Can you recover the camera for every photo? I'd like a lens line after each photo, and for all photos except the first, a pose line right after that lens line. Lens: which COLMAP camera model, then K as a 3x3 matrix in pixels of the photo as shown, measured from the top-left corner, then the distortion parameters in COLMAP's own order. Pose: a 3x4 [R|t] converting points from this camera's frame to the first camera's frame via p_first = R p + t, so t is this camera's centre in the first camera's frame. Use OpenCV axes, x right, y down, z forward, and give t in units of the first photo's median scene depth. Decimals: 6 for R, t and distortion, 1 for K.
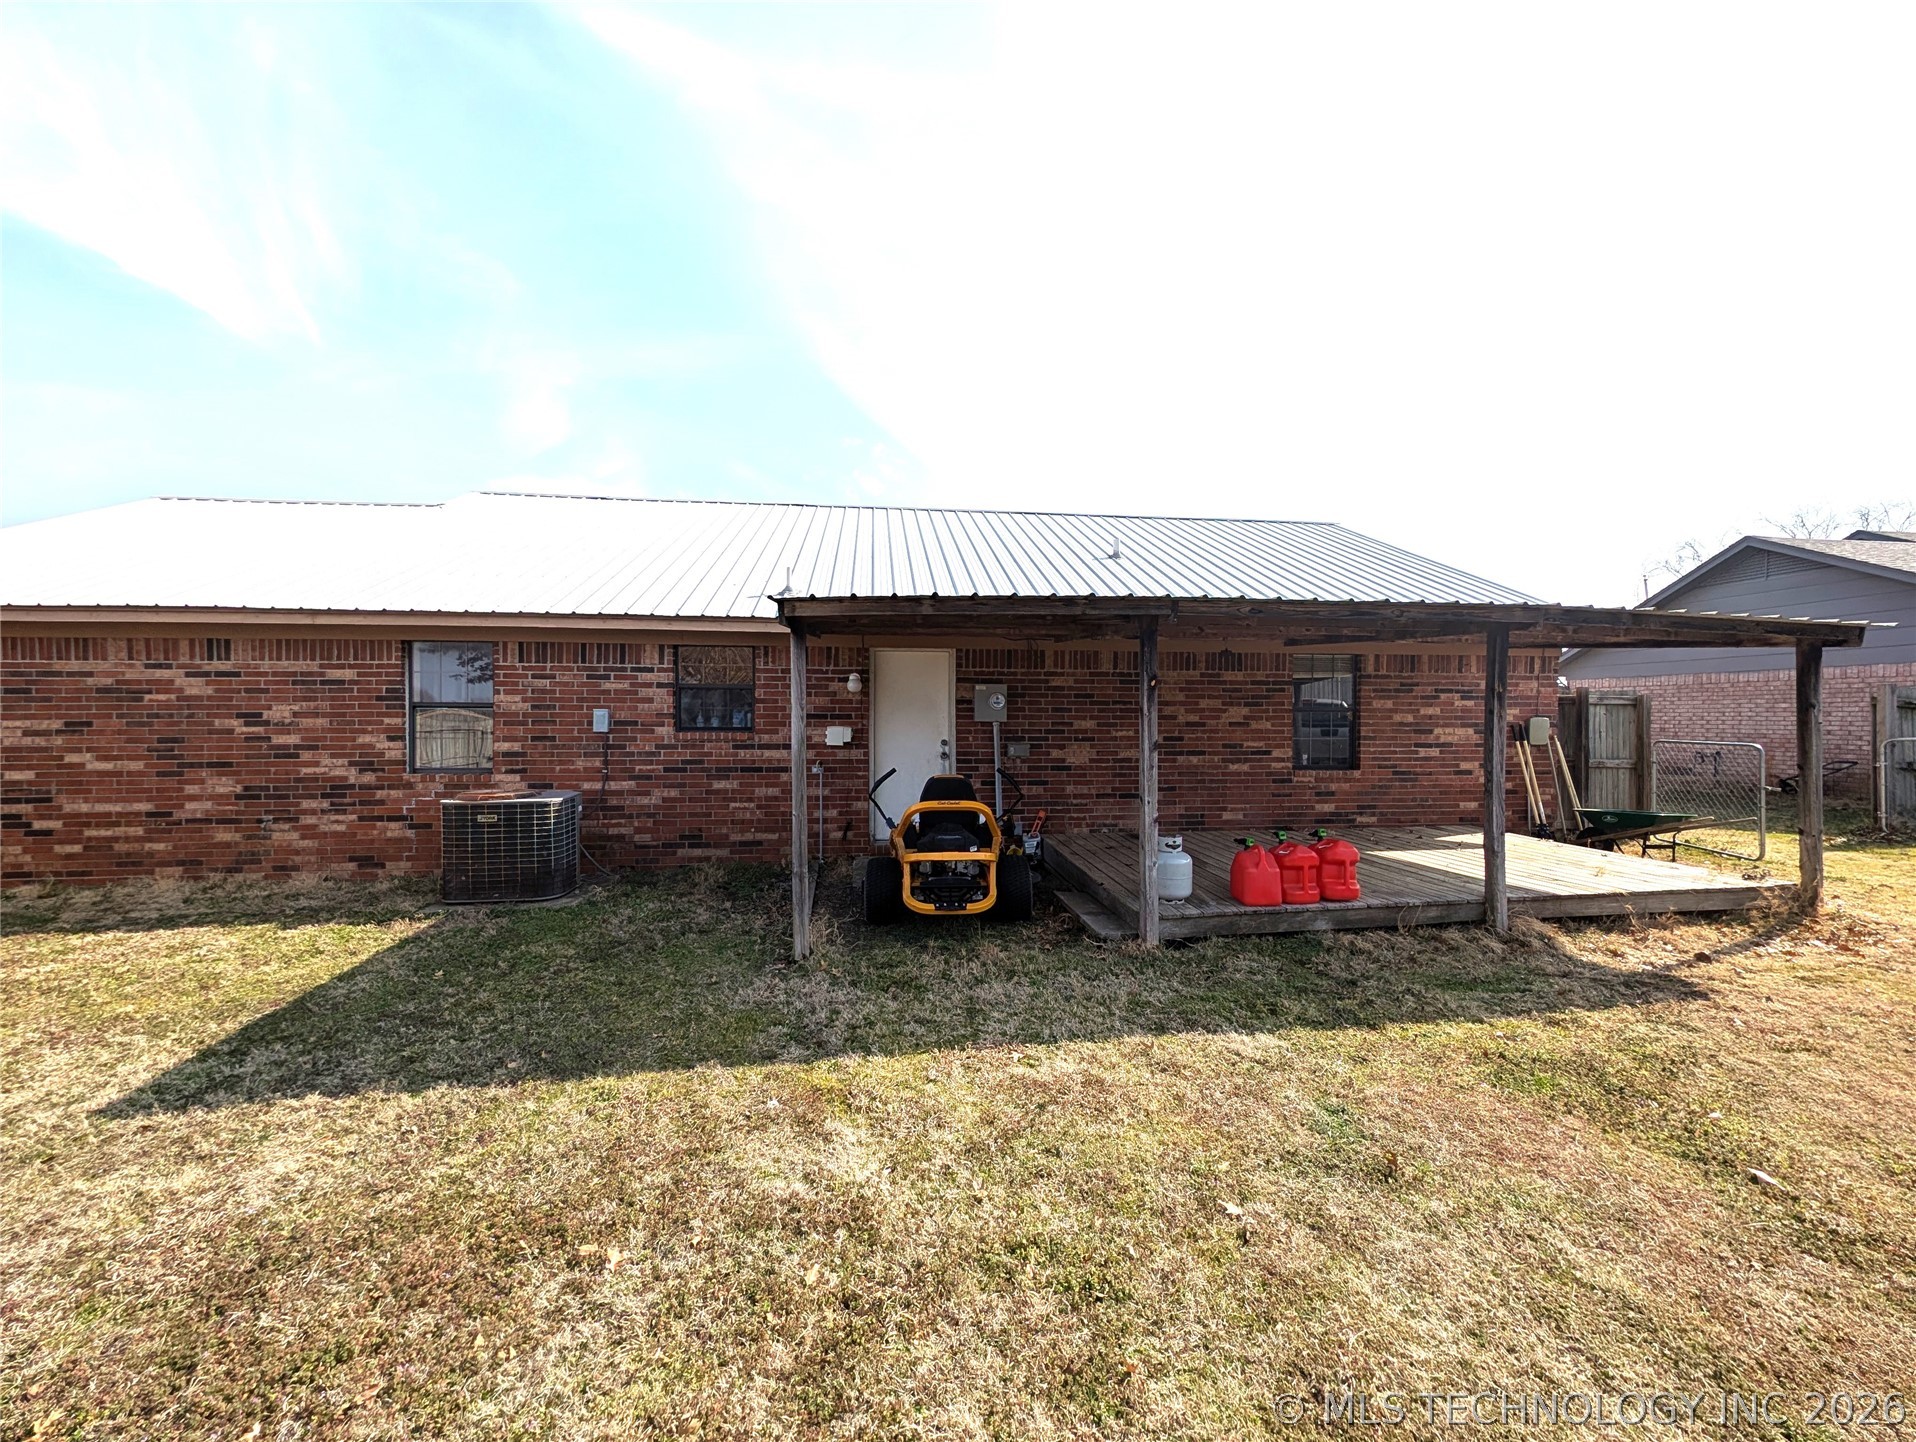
lens RADIAL K [[726.1, 0, 943.8], [0, 726.1, 723.8], [0, 0, 1]] dist [0.008705, -0.005159]
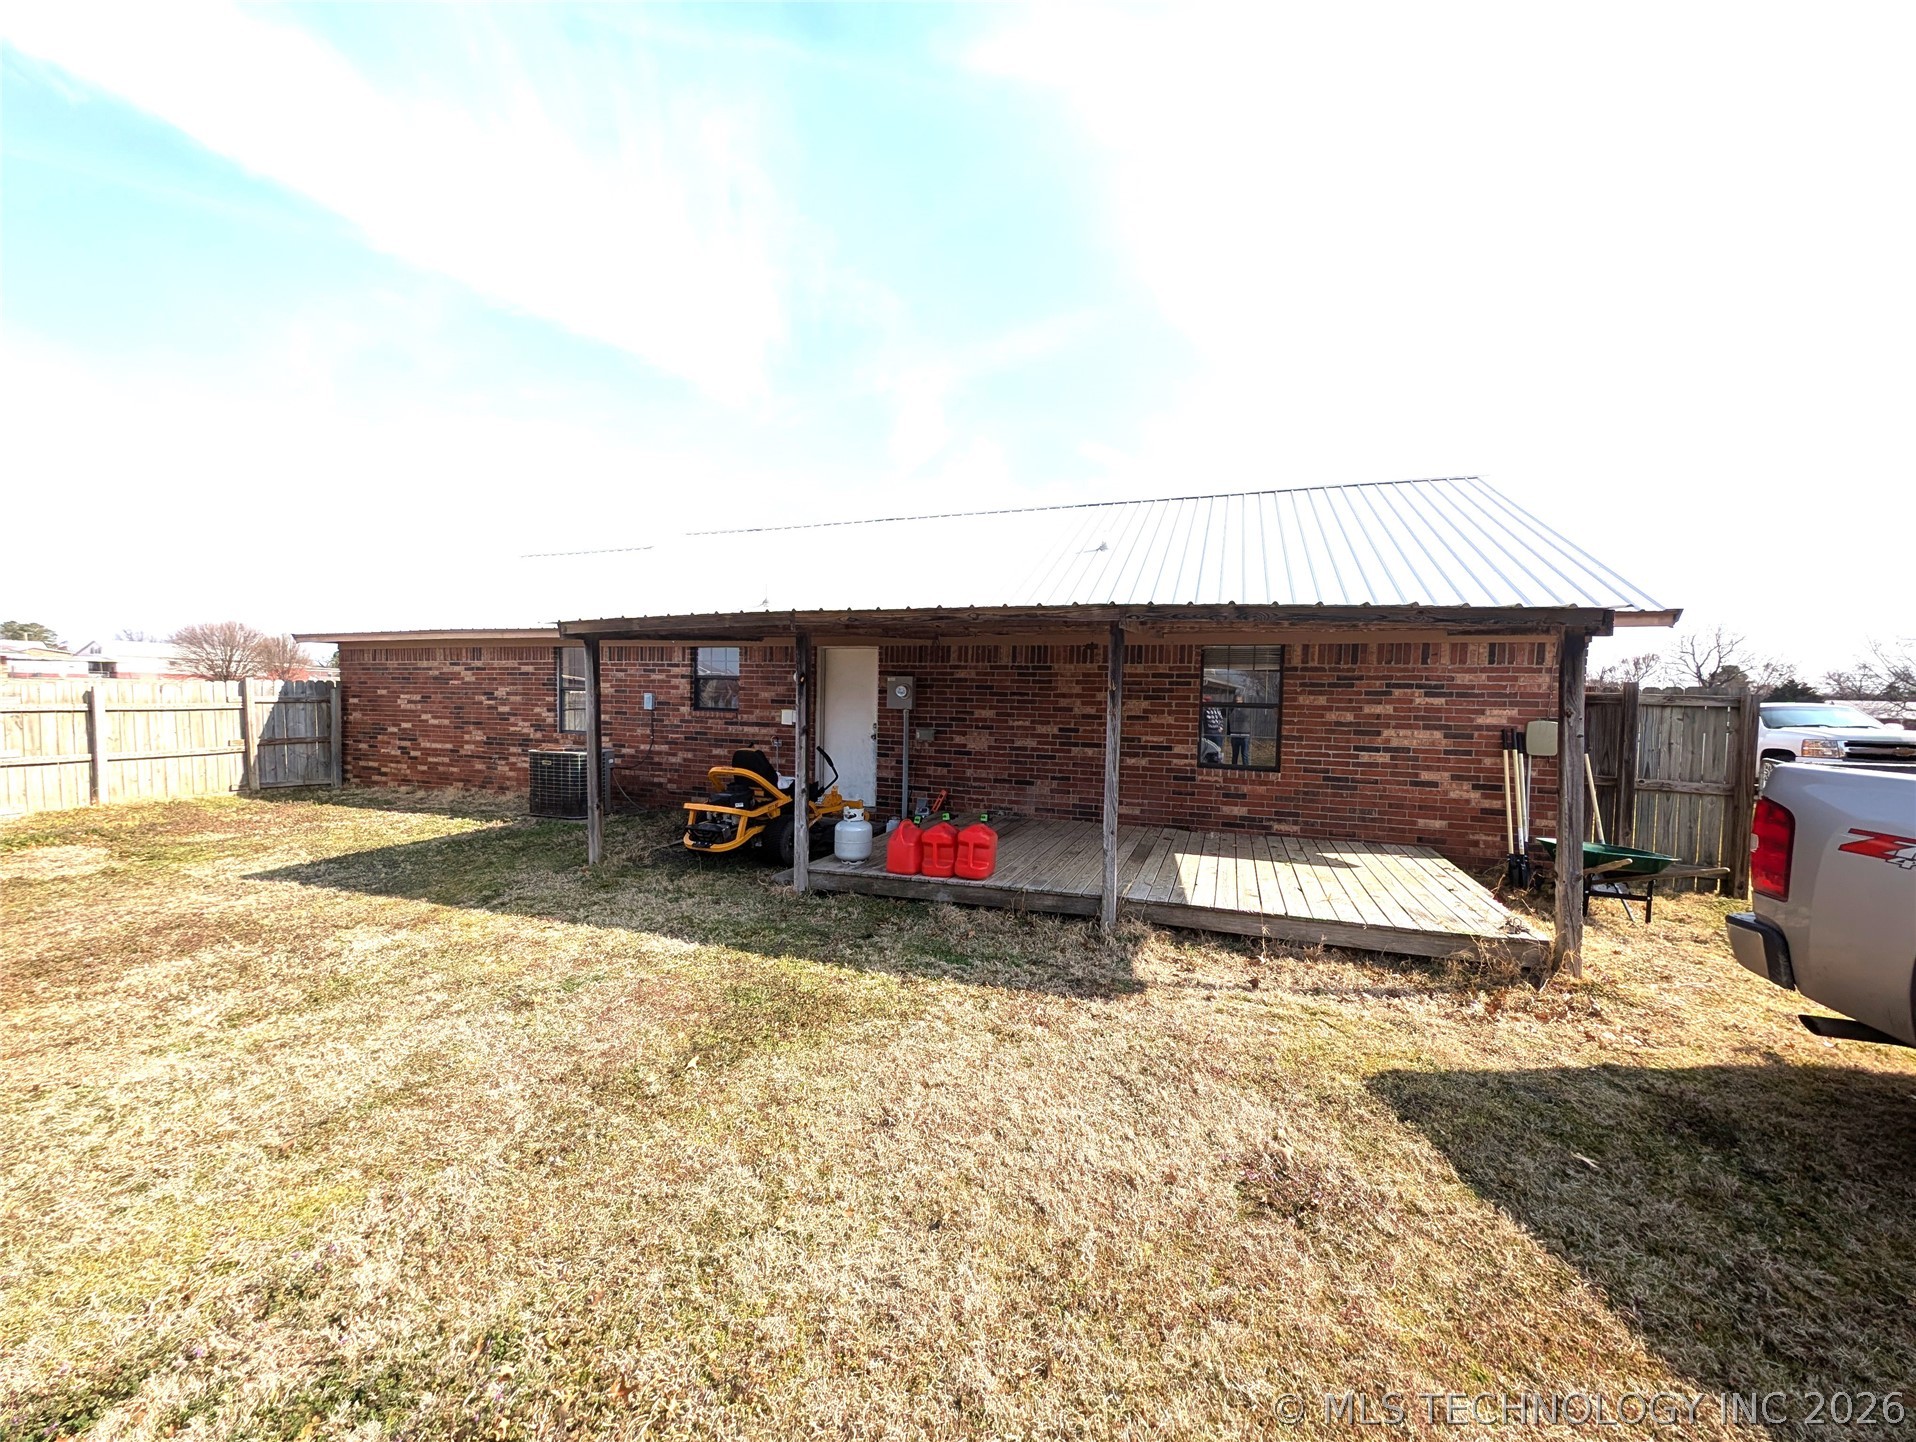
lens RADIAL K [[726.1, 0, 954.6], [0, 726.1, 723.4], [0, 0, 1]] dist [0.008705, -0.005159]
pose [[0.889920, 0.033698, -0.454870, 0.670267], [-0.024207, 0.999351, 0.026675, -0.012939], [0.455474, -0.012728, 0.890158, 0.013434]]
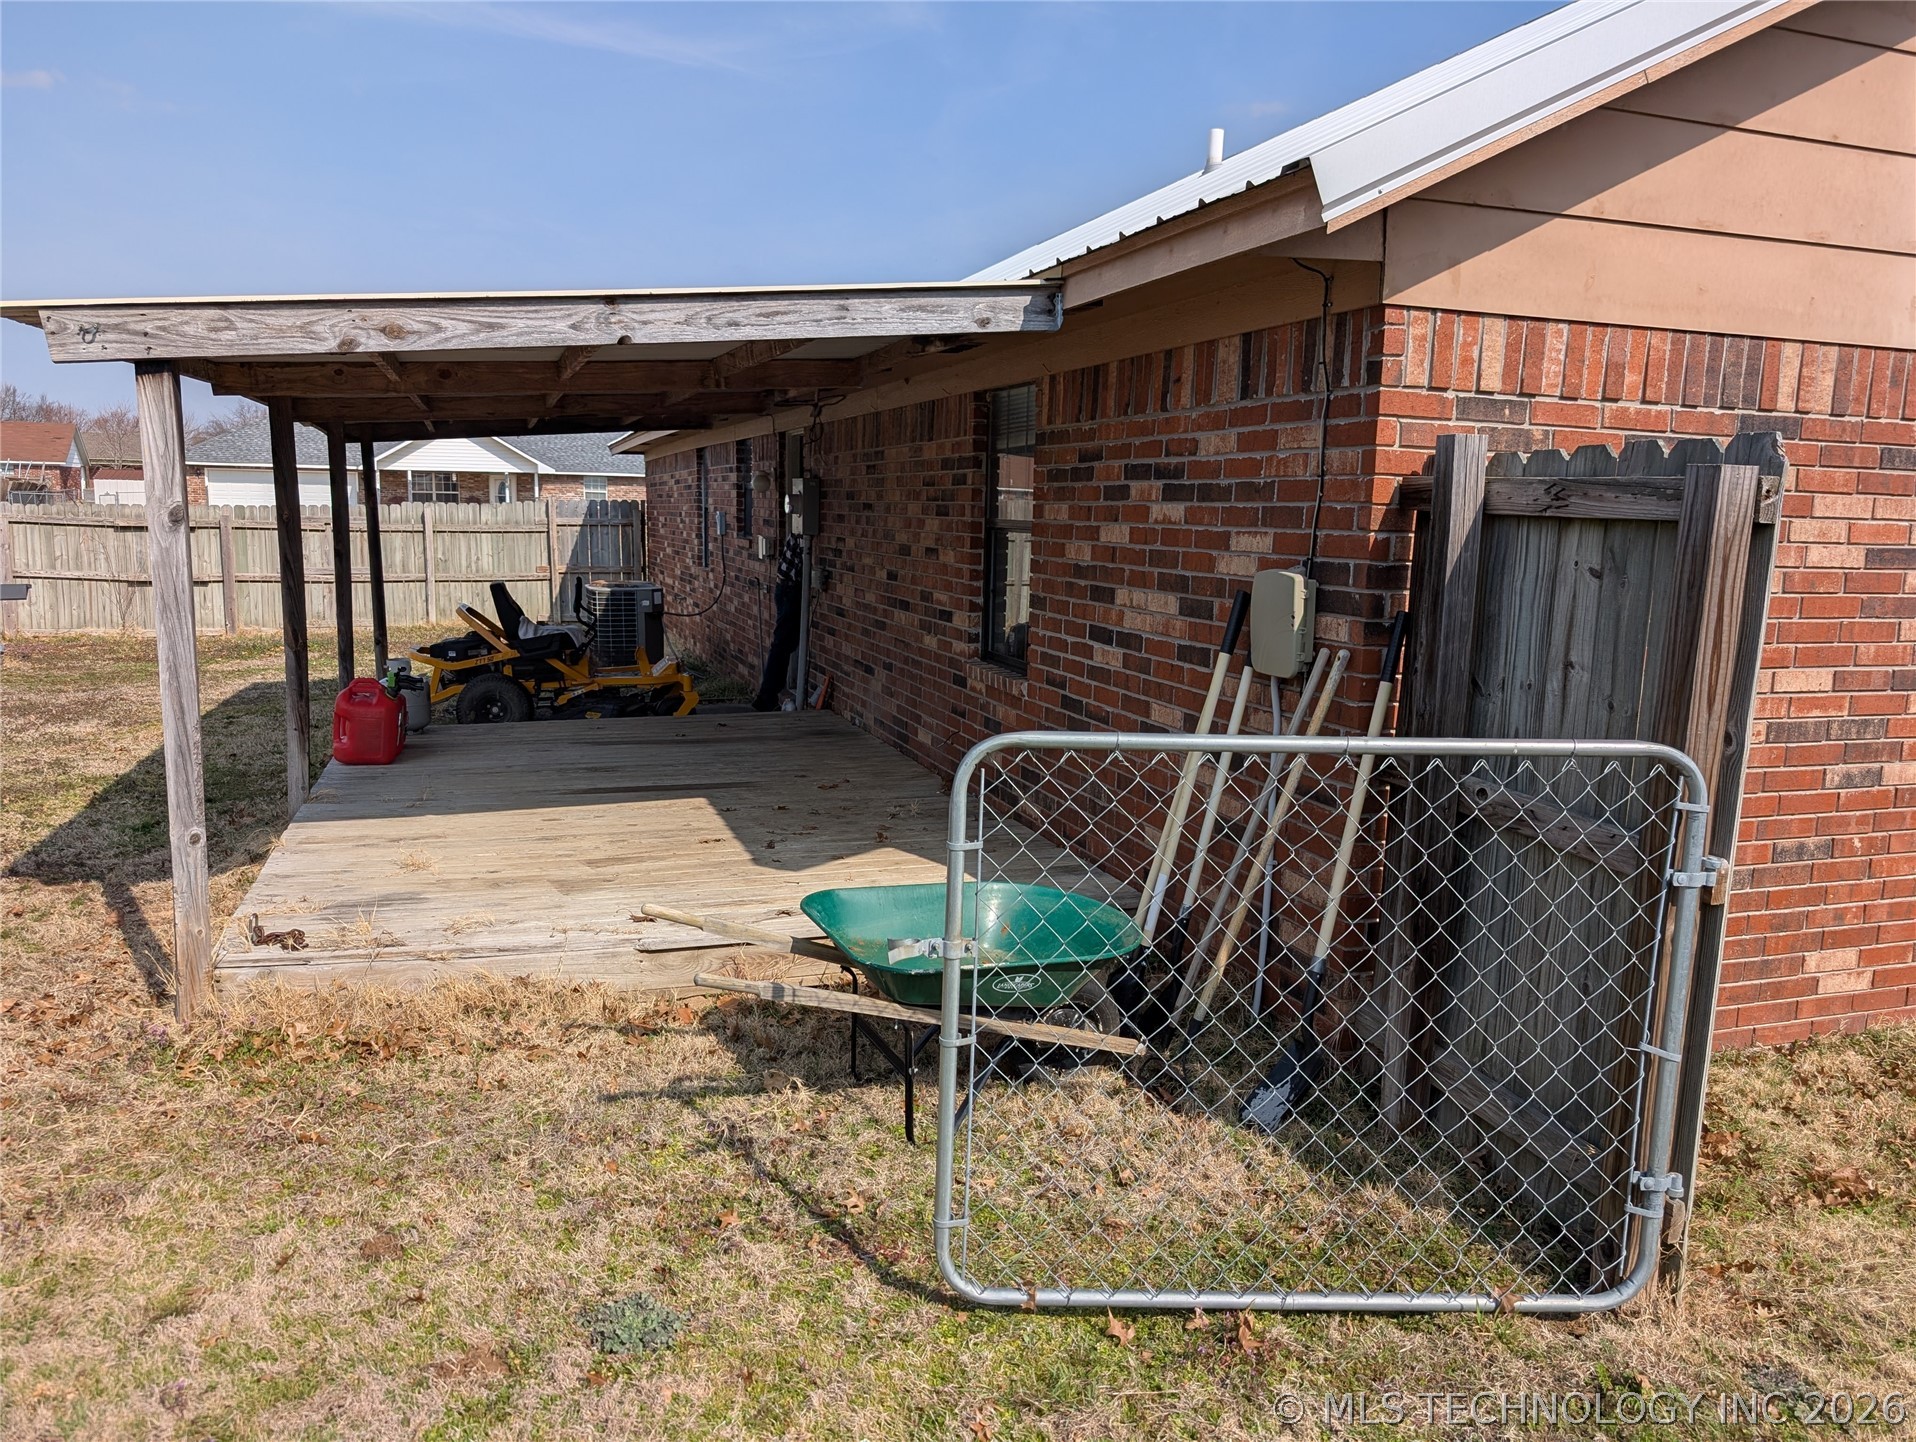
lens RADIAL K [[1385.8, 0, 949.6], [0, 1385.8, 724.6], [0, 0, 1]] dist [0.019329, -0.021548]
pose [[0.216644, 0.155416, -0.963800, 1.392053], [-0.019740, 0.987742, 0.154839, -0.030901], [0.976051, -0.014519, 0.217057, 0.859344]]
